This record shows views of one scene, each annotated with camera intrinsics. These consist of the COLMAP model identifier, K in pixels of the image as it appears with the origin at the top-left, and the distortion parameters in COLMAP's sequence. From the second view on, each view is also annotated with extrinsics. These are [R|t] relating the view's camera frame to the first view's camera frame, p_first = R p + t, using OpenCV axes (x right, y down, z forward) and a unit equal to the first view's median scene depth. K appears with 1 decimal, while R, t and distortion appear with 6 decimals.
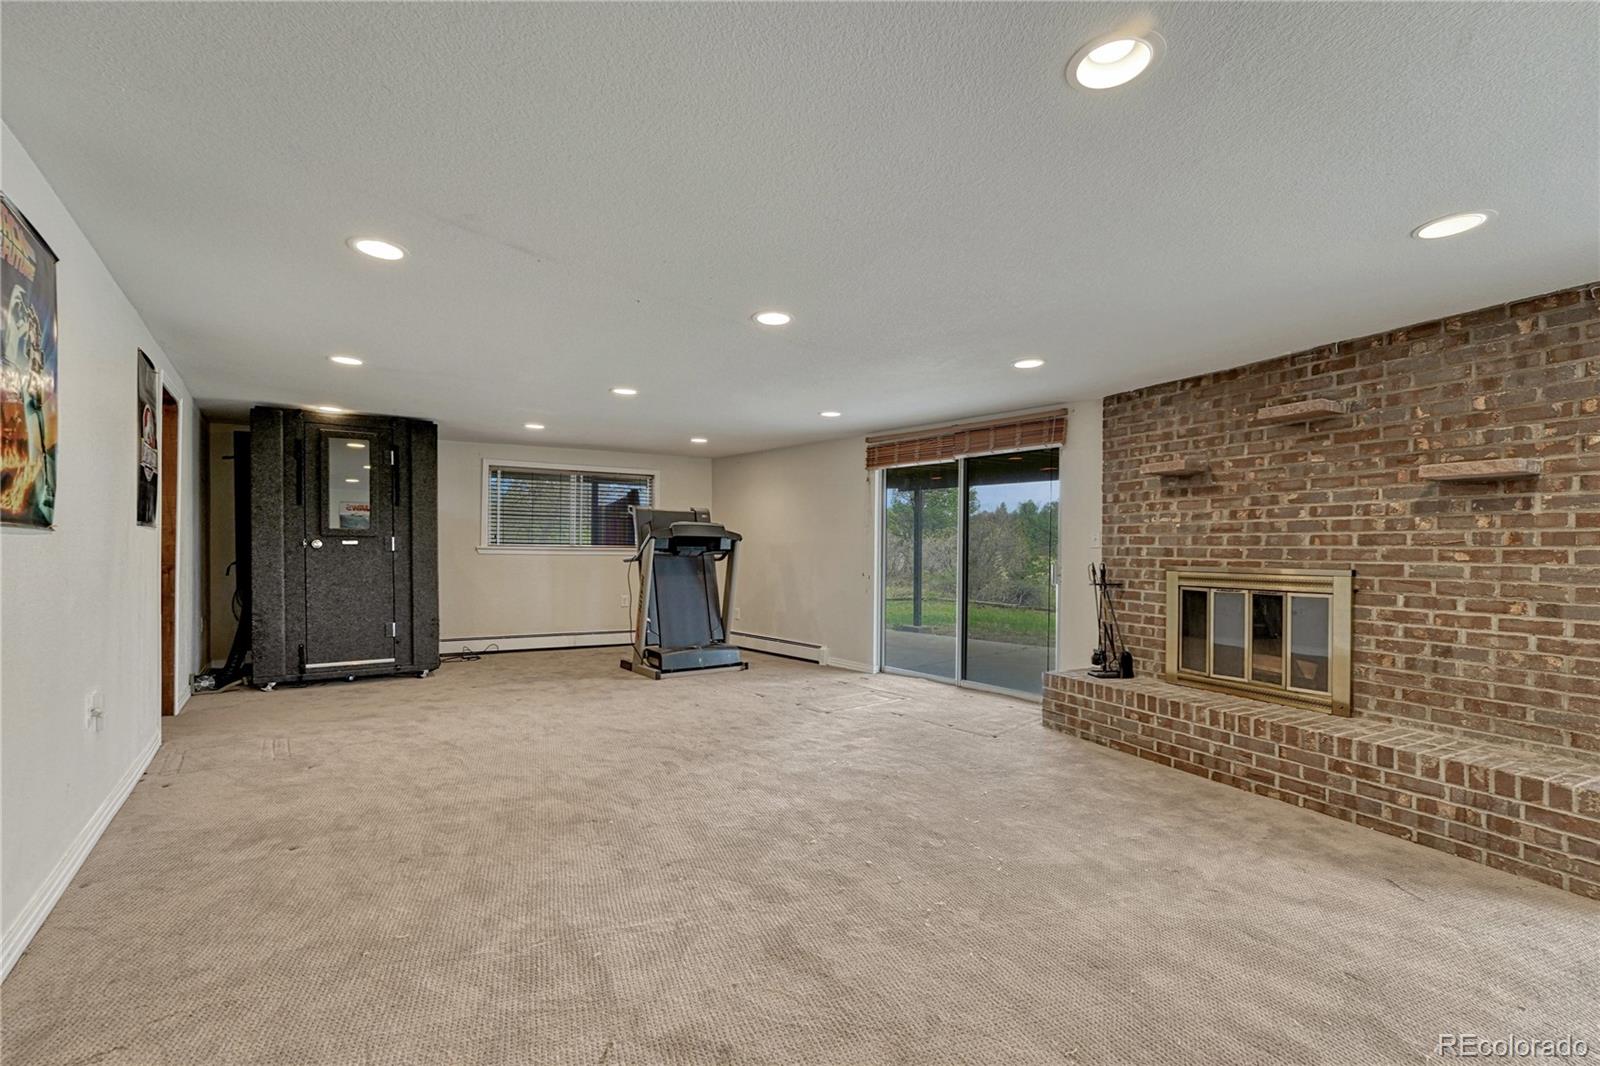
lens RADIAL K [[671.7, 0, 799.5], [0, 671.7, 544.8], [0, 0, 1]] dist [-0.004627, 0.000081]
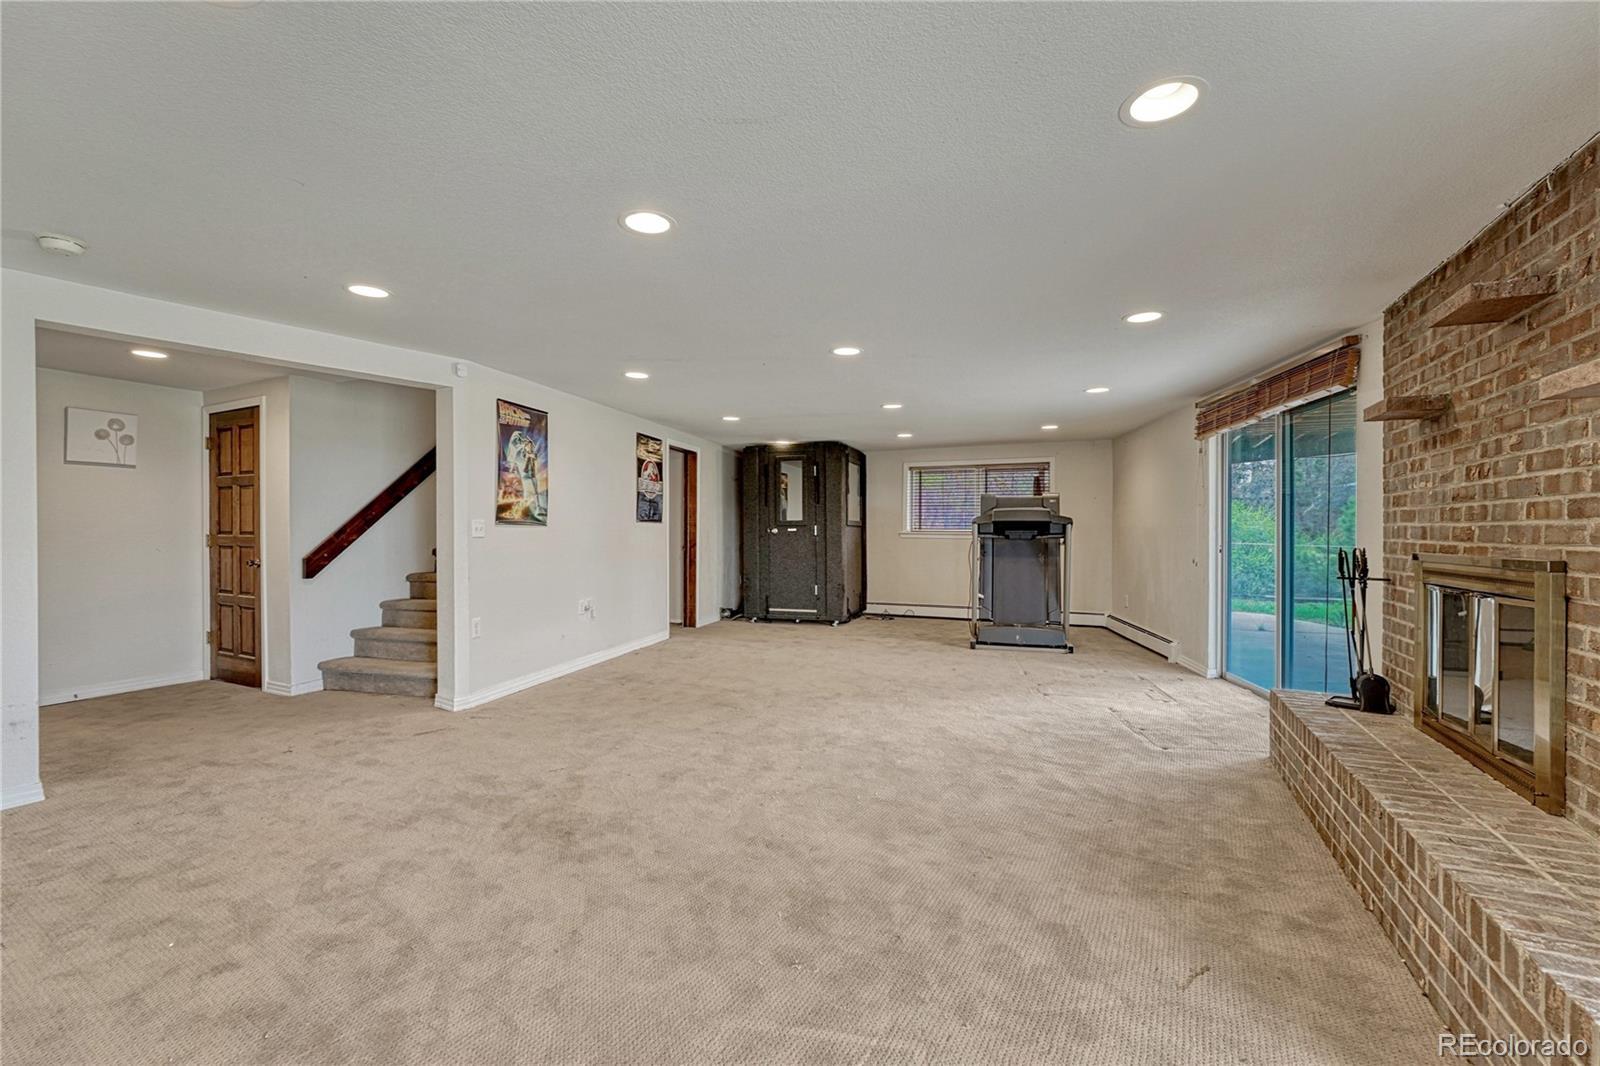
lens RADIAL K [[666.9, 0, 799.8], [0, 666.9, 528.6], [0, 0, 1]] dist [-0.001912, -0.000171]
pose [[0.631346, -0.010471, -0.775430, 0.801783], [0.007798, 0.999944, -0.007154, 0.007927], [0.775462, -0.001530, 0.631392, 0.116699]]
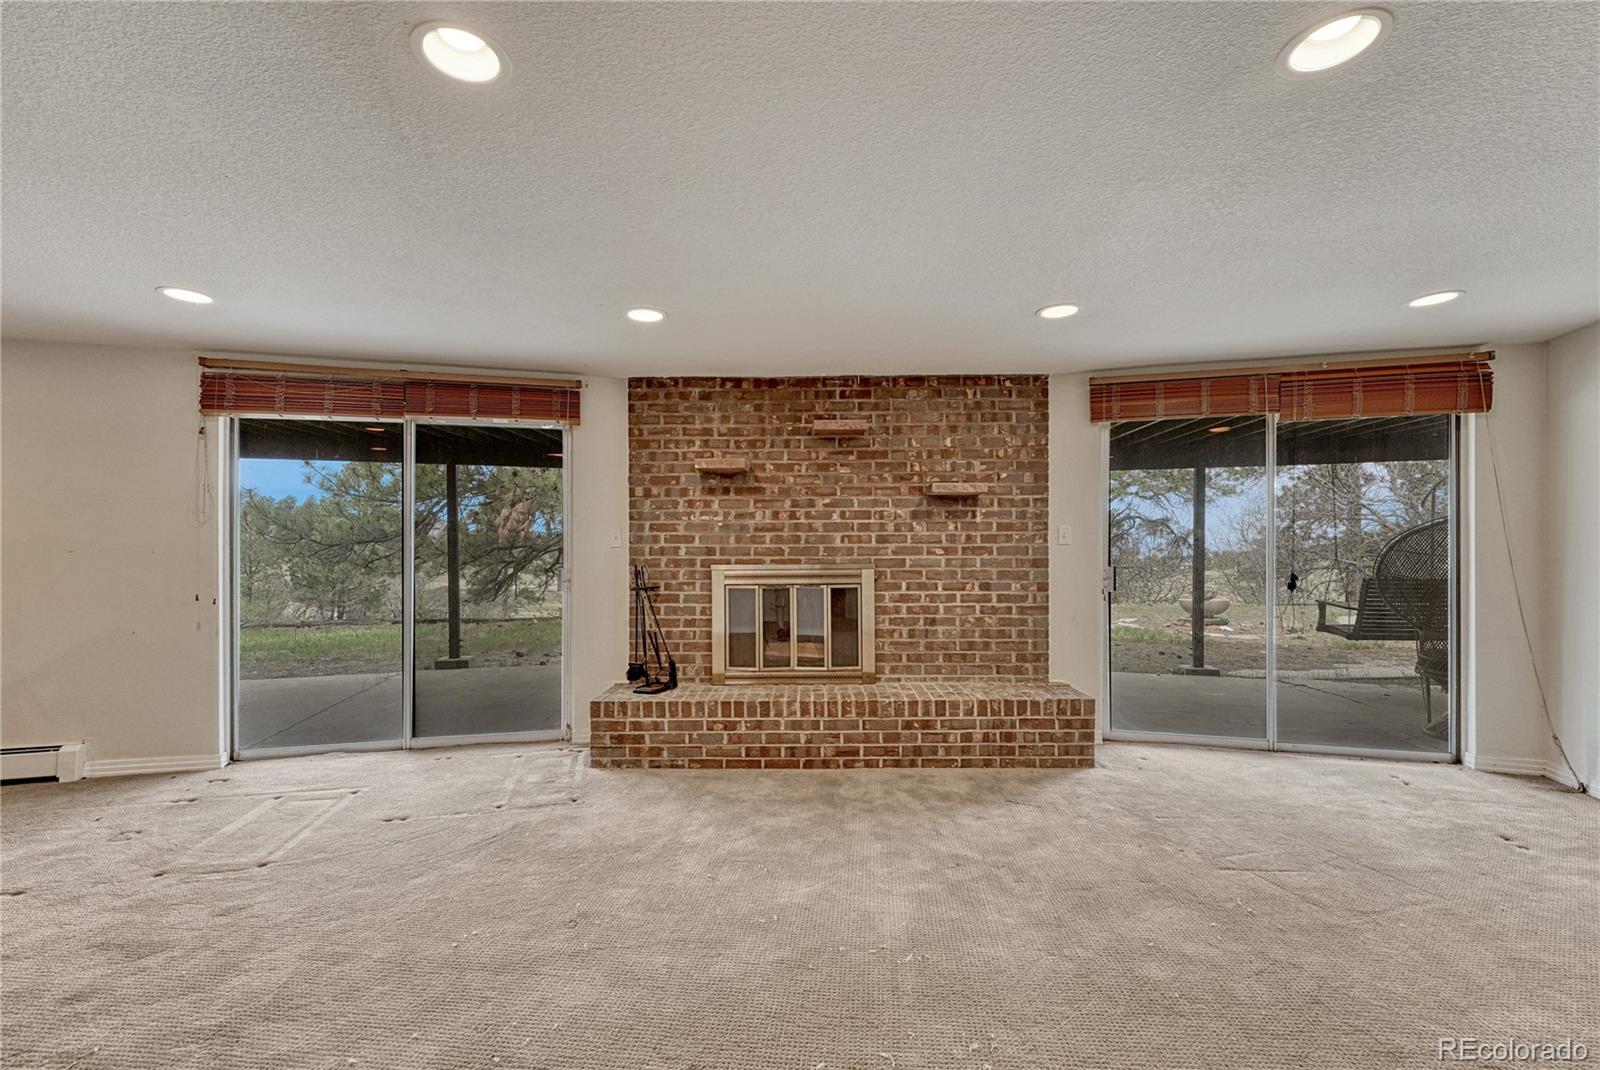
lens RADIAL K [[671.7, 0, 799.5], [0, 671.7, 546.8], [0, 0, 1]] dist [-0.004627, 0.000081]
pose [[0.454481, -0.007134, 0.890728, -0.312563], [0.003515, 0.999975, 0.006216, -0.001156], [-0.890750, 0.000306, 0.454494, 0.522983]]
